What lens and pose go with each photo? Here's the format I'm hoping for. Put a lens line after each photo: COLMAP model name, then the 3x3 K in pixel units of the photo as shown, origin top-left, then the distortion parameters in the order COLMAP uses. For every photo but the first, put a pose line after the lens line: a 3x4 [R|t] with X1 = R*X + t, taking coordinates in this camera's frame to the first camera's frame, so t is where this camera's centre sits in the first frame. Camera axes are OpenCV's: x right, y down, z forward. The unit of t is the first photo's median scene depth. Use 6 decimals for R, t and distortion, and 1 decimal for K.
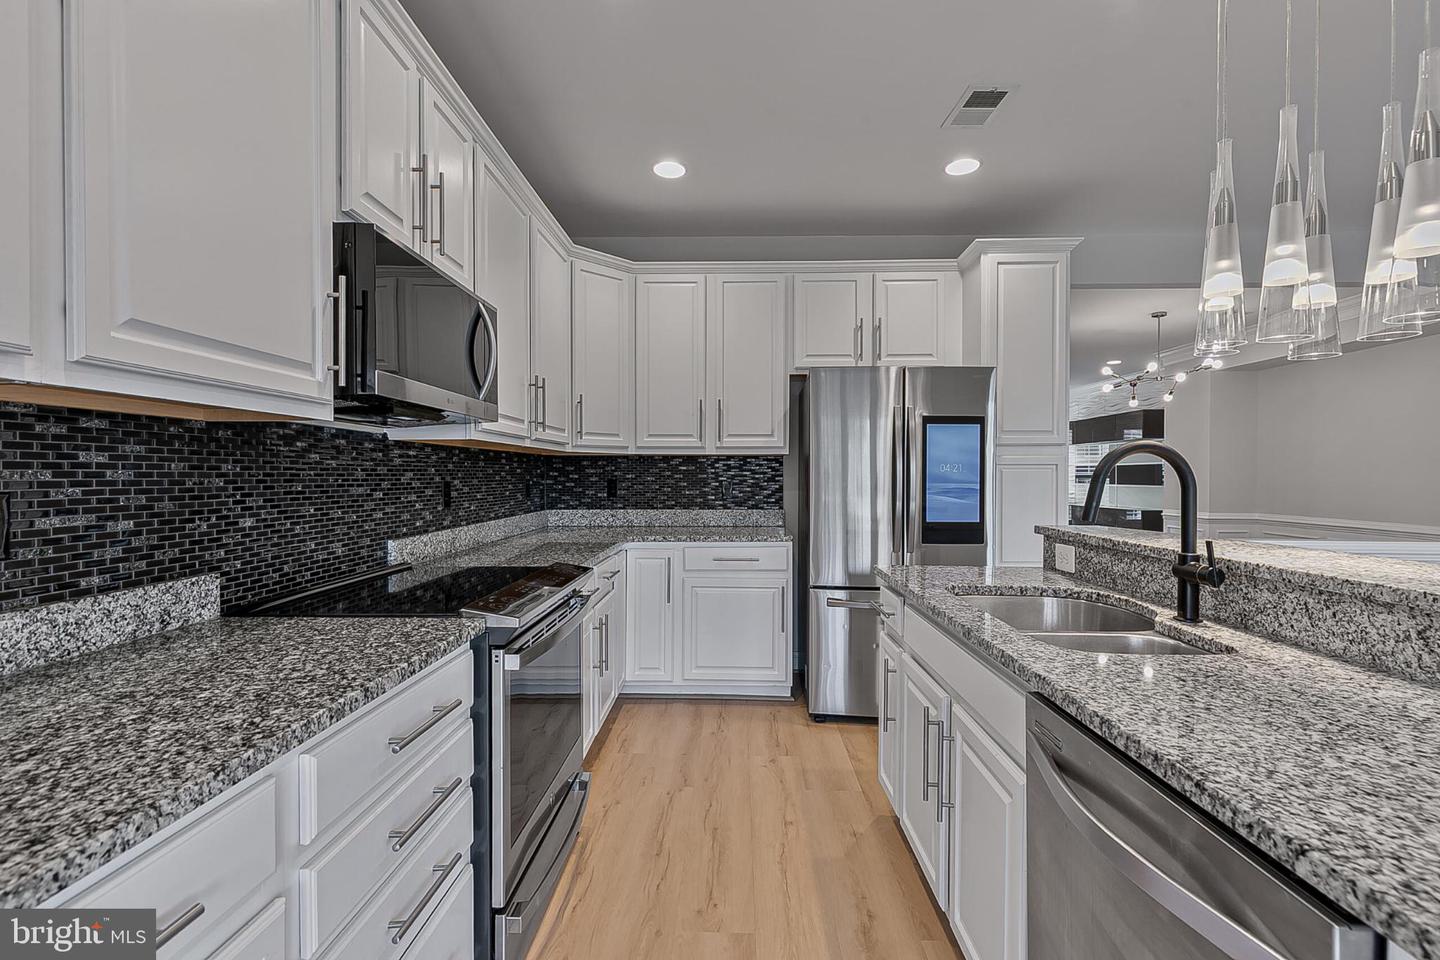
lens RADIAL K [[644.3, 0, 721.3], [0, 644.3, 478.6], [0, 0, 1]] dist [0.003729, 0.000081]
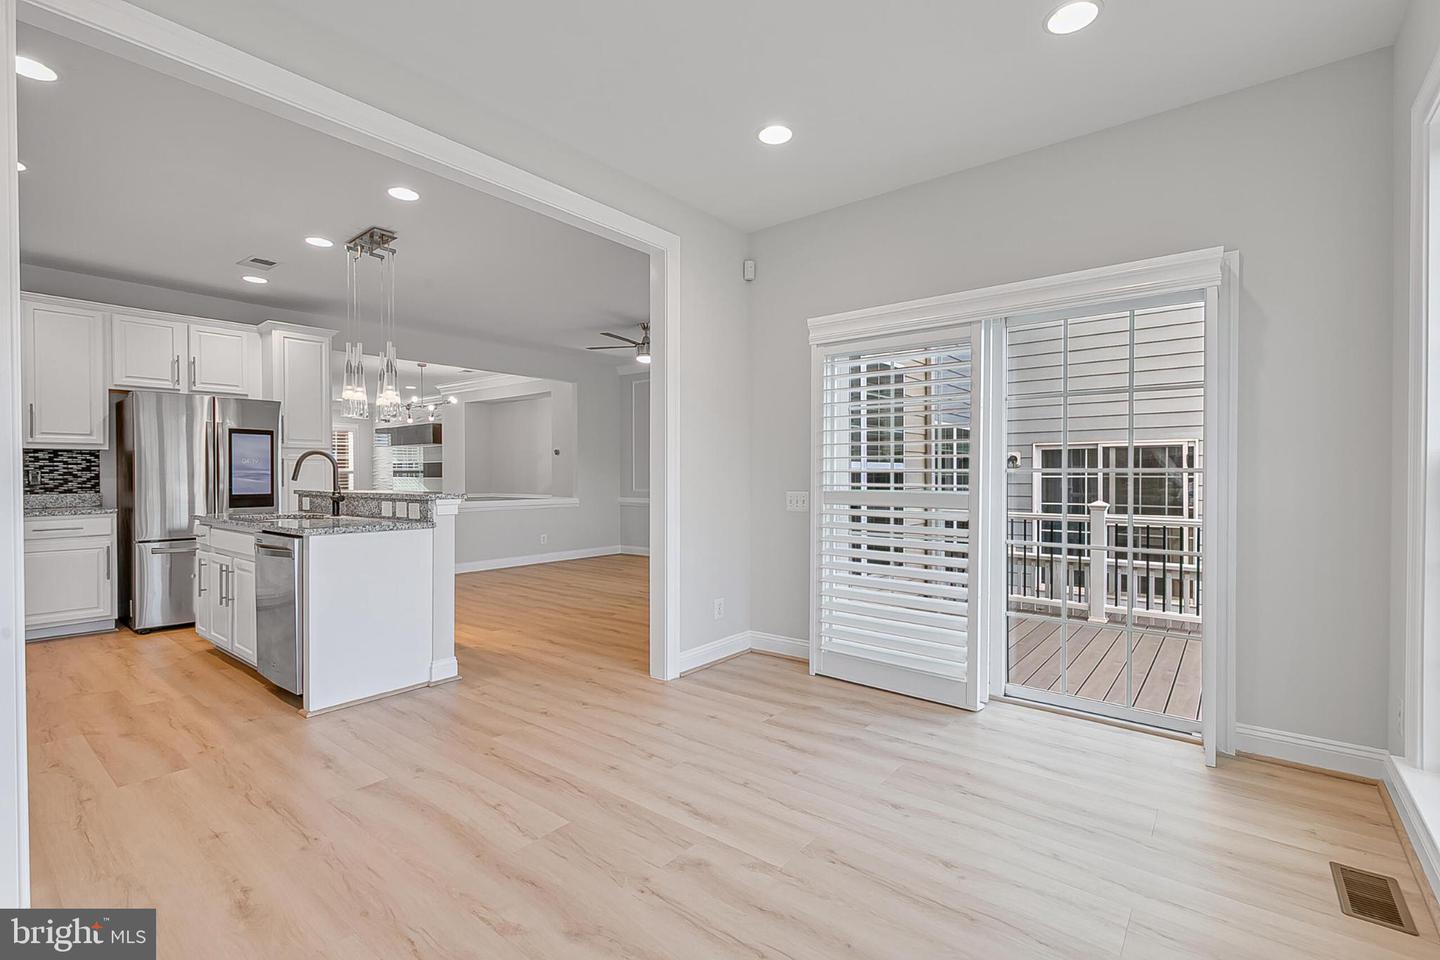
lens RADIAL K [[644.3, 0, 721.3], [0, 644.3, 478.6], [0, 0, 1]] dist [0.003729, 0.000081]
pose [[0.605191, -0.008647, 0.796034, -0.223579], [0.007177, 0.999960, 0.005406, 0.027546], [-0.796048, 0.002441, 0.605228, -0.939930]]
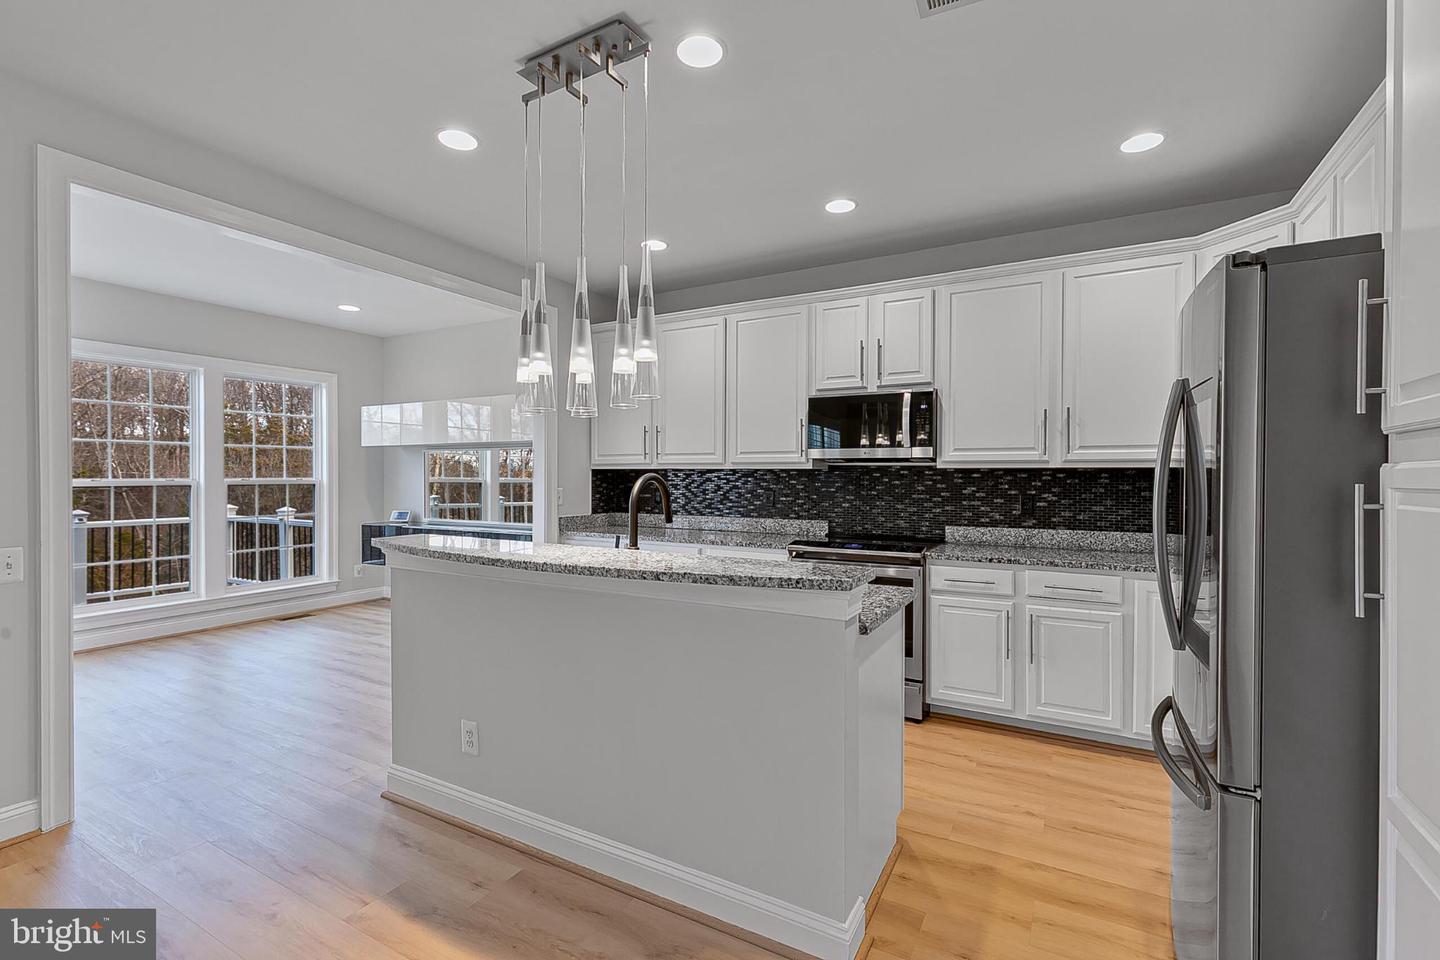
lens RADIAL K [[638.7, 0, 720.0], [0, 638.7, 480.0], [0, 0, 1]] dist [0.002246, -0.000314]
pose [[-0.469450, 0.006285, -0.882937, 0.936513], [-0.007773, 0.999907, 0.011250, -0.031362], [0.882925, 0.012144, -0.469357, 0.902419]]
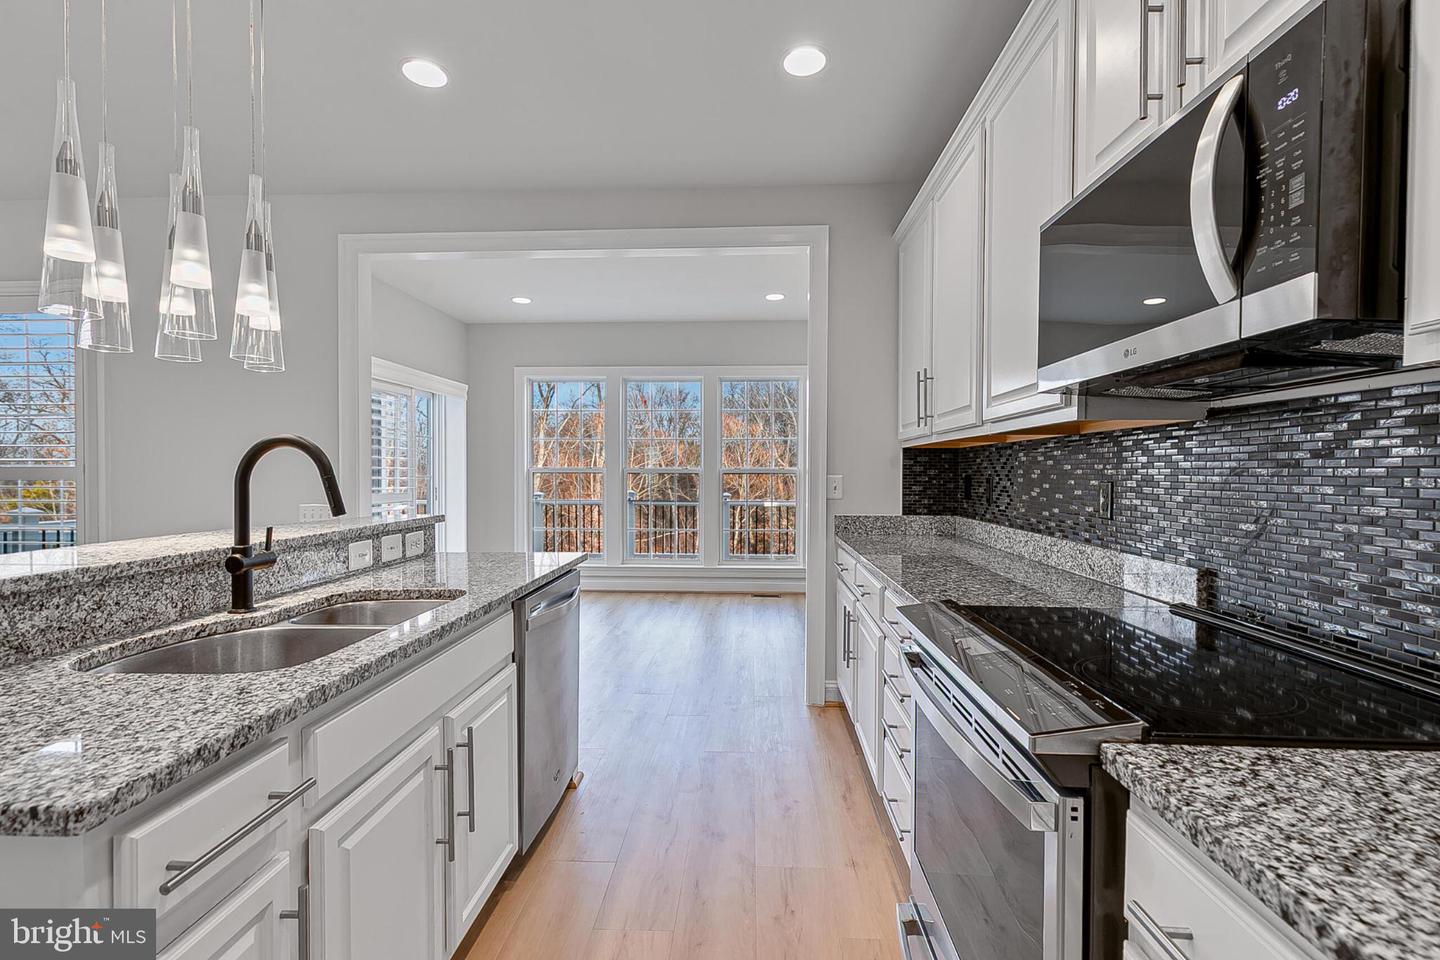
lens RADIAL K [[638.7, 0, 720.0], [0, 638.7, 480.0], [0, 0, 1]] dist [0.002246, -0.000314]
pose [[-0.999653, -0.005343, 0.025798, -0.025602], [-0.004807, 0.999772, 0.020798, -0.005730], [-0.025904, 0.020667, -0.999451, 0.928719]]
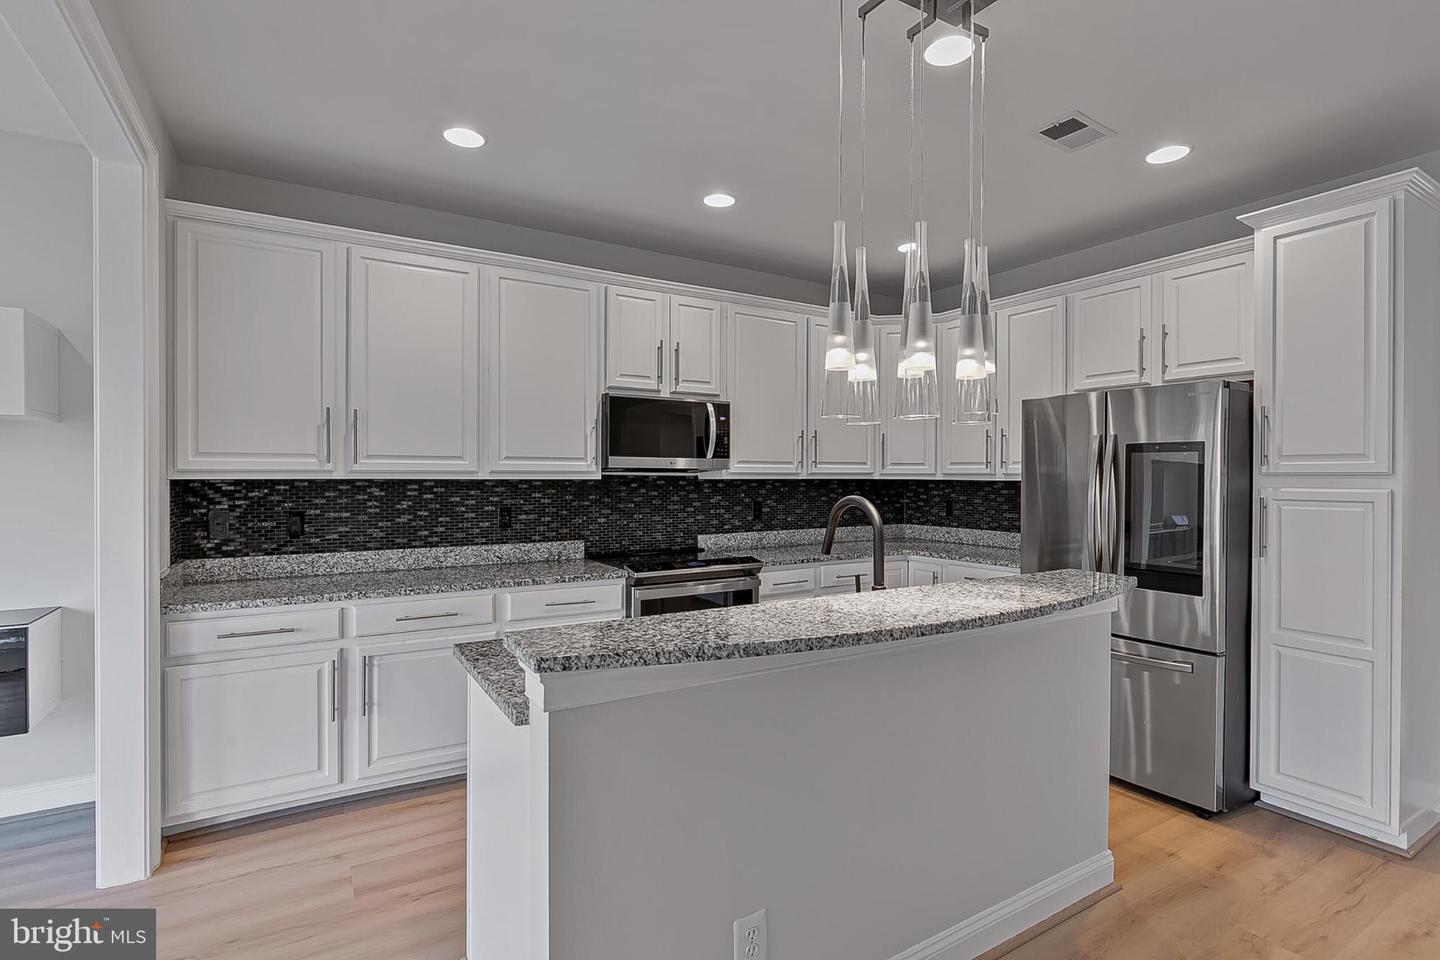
lens RADIAL K [[691.4, 0, 720.0], [0, 691.4, 480.0], [0, 0, 1]] dist [0.000255, -0.000336]
pose [[0.541333, 0.008098, -0.840769, 0.809253], [-0.008251, 0.999957, 0.004319, -0.046961], [0.840768, 0.004599, 0.541377, 0.002939]]
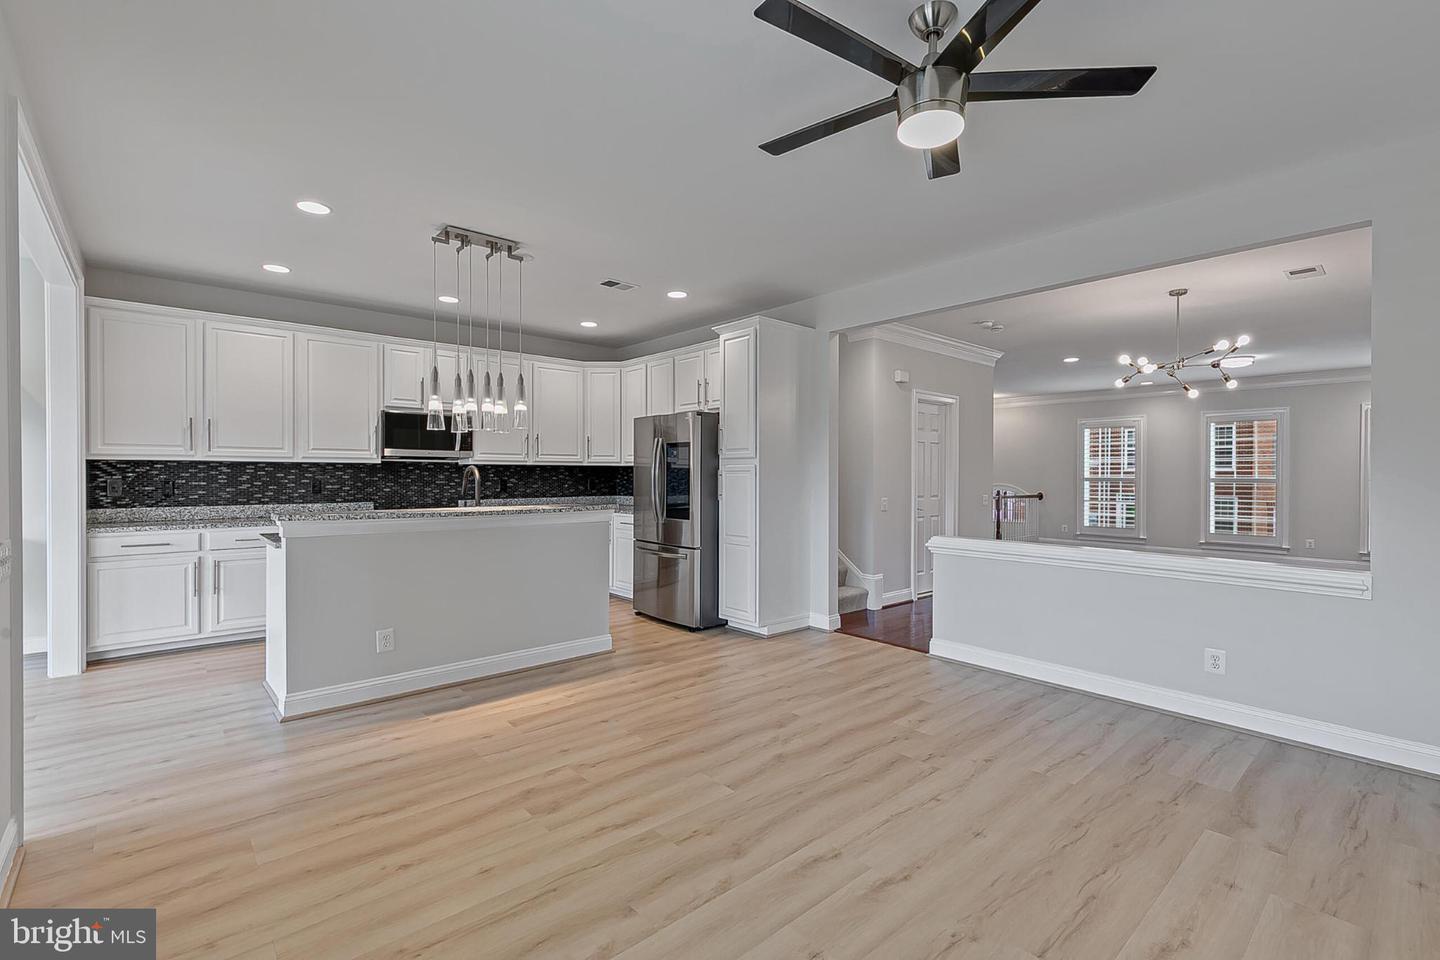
lens RADIAL K [[644.3, 0, 721.3], [0, 644.3, 478.6], [0, 0, 1]] dist [0.003729, 0.000081]
pose [[0.680391, 0.006271, -0.732822, 1.650055], [-0.006795, 0.999974, 0.002249, -0.008640], [0.732817, 0.003449, 0.680417, -0.053054]]
